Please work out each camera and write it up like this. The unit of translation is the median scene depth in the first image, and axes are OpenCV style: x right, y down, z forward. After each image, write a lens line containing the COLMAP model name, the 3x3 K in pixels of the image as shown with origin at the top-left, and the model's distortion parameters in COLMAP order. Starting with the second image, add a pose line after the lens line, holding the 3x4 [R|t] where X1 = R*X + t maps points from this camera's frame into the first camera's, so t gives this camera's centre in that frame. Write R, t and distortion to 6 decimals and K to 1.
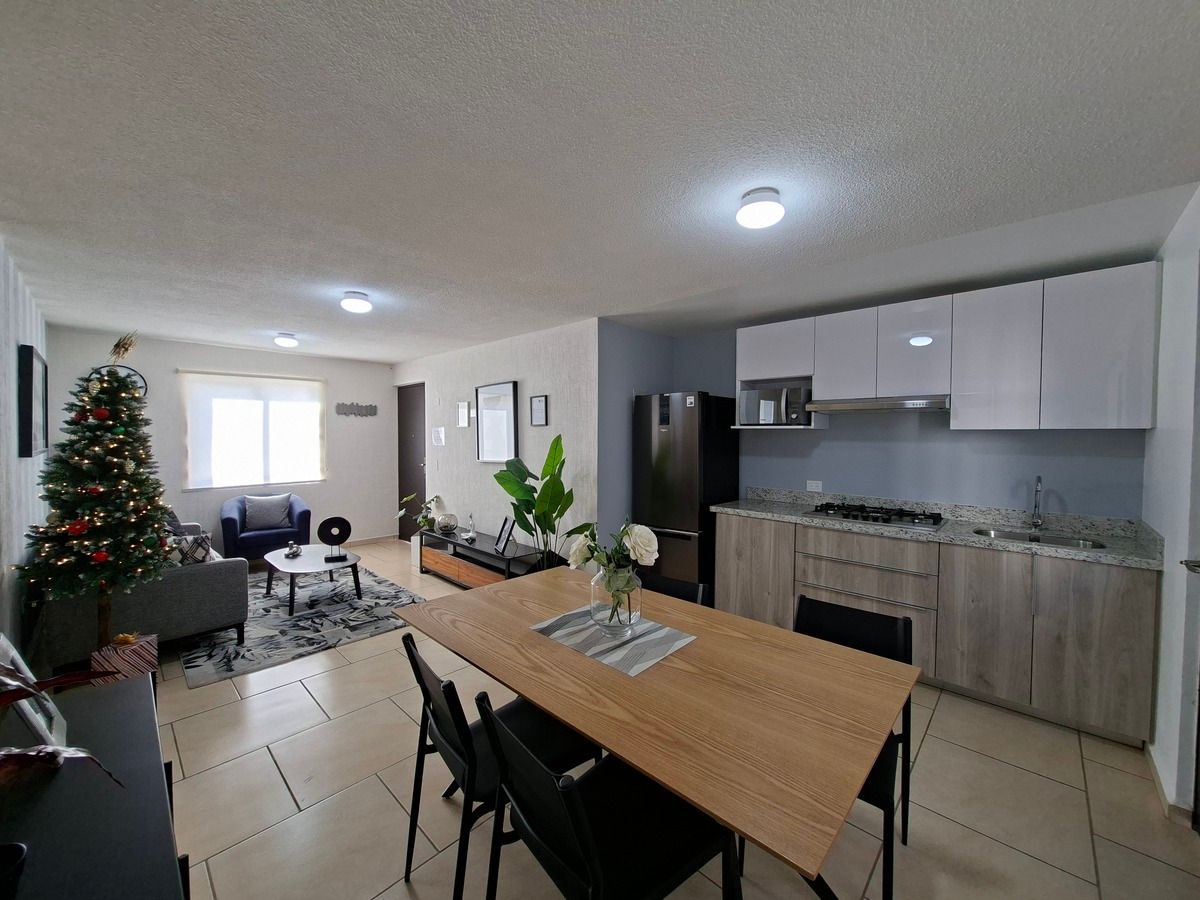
lens RADIAL K [[476.0, 0, 610.9], [0, 476.0, 450.6], [0, 0, 1]] dist [-0.000939, -0.000022]
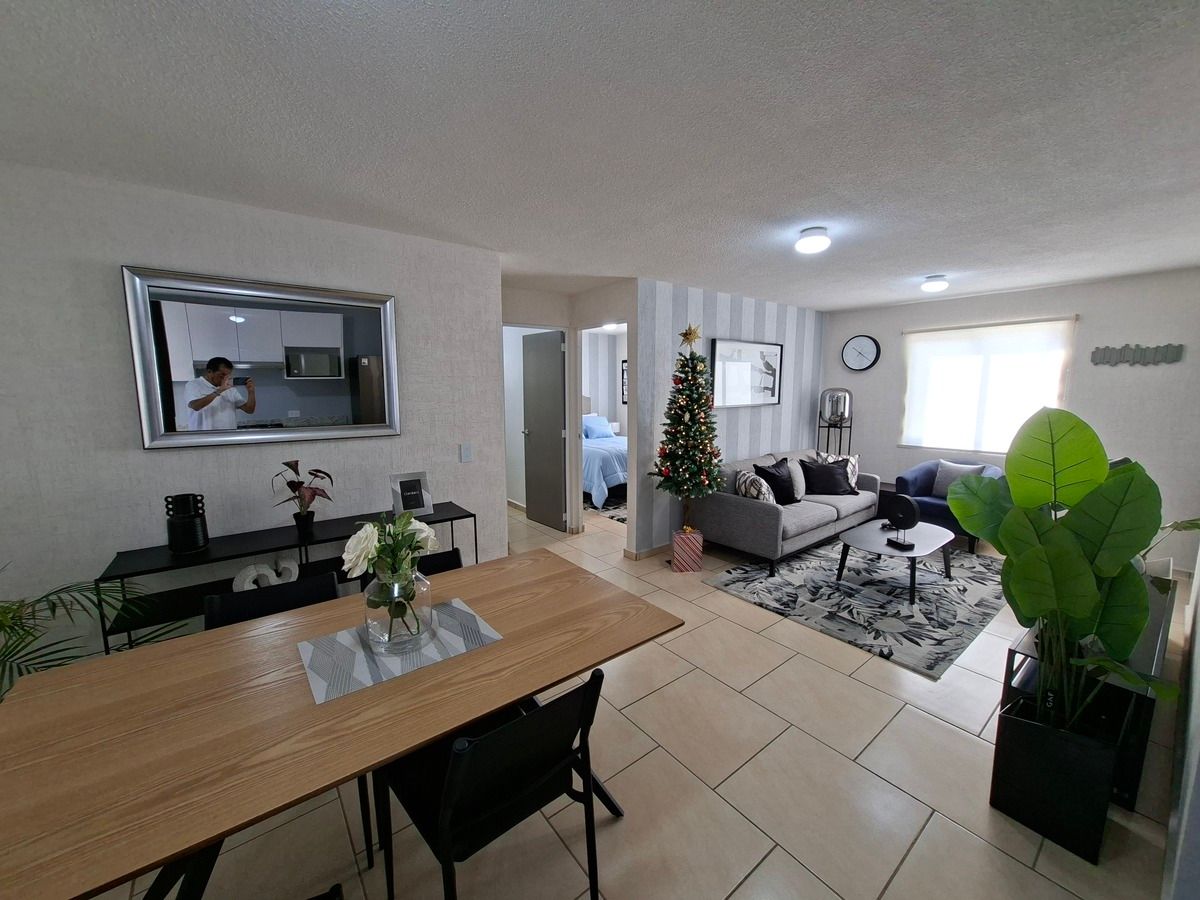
lens RADIAL K [[476.0, 0, 610.9], [0, 476.0, 450.6], [0, 0, 1]] dist [-0.000939, -0.000022]
pose [[-0.161072, 0.128556, -0.978534, 0.342860], [-0.030713, 0.990347, 0.135164, -0.039787], [0.986465, 0.051825, -0.155569, 0.693303]]
